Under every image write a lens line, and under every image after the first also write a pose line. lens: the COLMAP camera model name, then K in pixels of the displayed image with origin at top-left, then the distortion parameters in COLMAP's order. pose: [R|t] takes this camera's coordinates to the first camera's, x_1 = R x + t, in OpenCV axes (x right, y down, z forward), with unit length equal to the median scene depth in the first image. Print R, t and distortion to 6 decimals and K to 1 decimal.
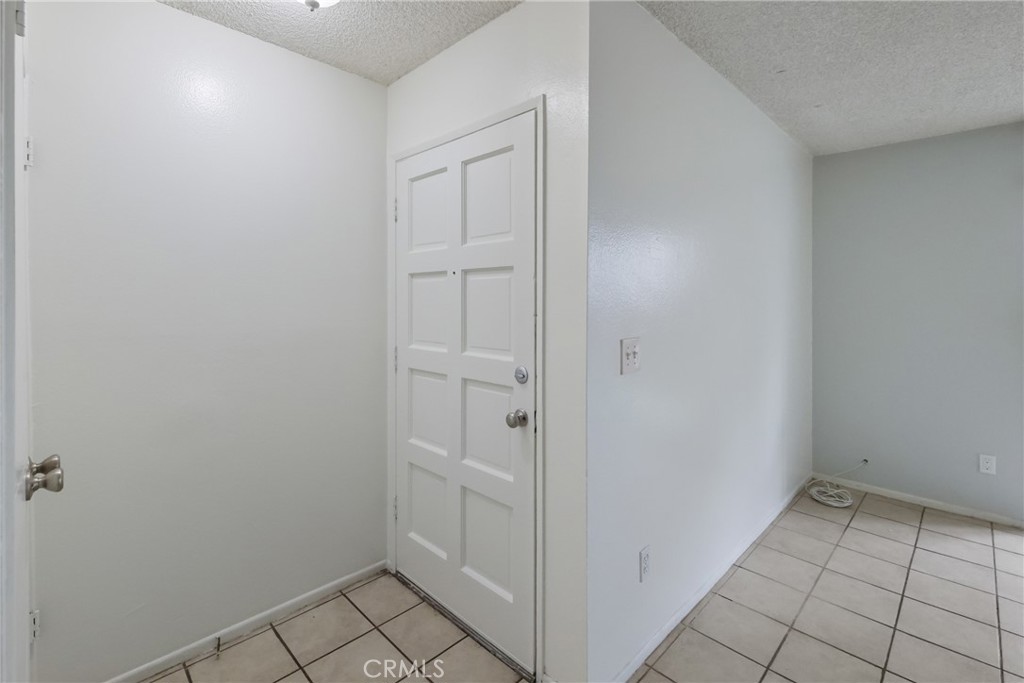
lens RADIAL K [[464.8, 0, 510.9], [0, 464.8, 302.4], [0, 0, 1]] dist [-0.002529, -0.000198]
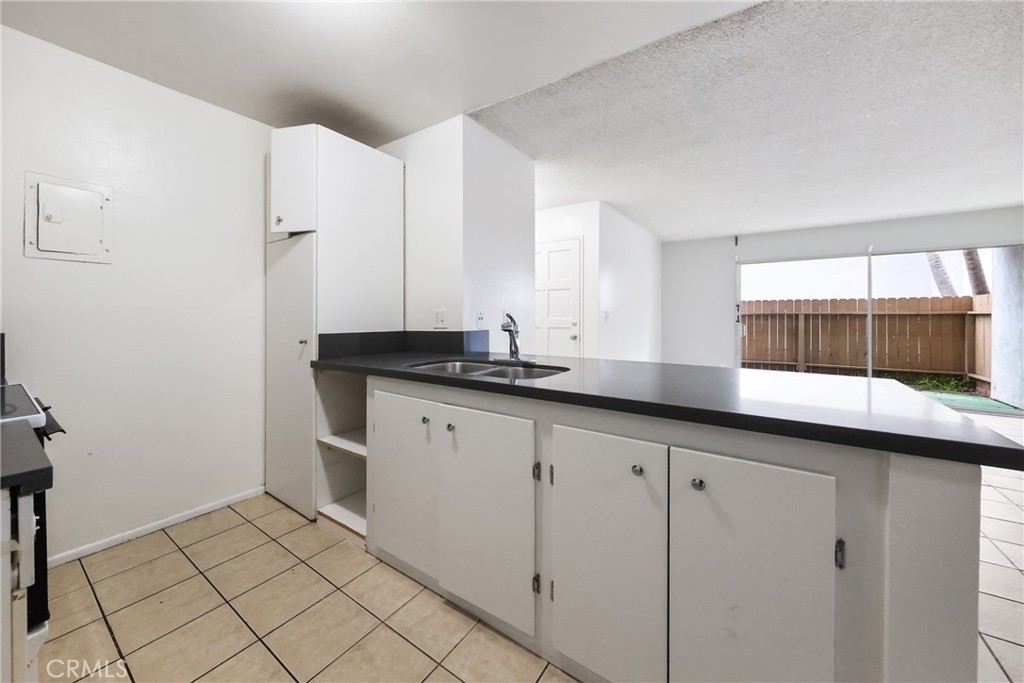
lens RADIAL K [[364.9, 0, 516.4], [0, 364.9, 316.8], [0, 0, 1]] dist [0.010455, 0.000193]
pose [[0.983353, -0.001163, 0.181704, -0.800326], [0.000821, 0.999998, 0.001957, 0.105694], [-0.181706, -0.001775, 0.983351, -1.335256]]
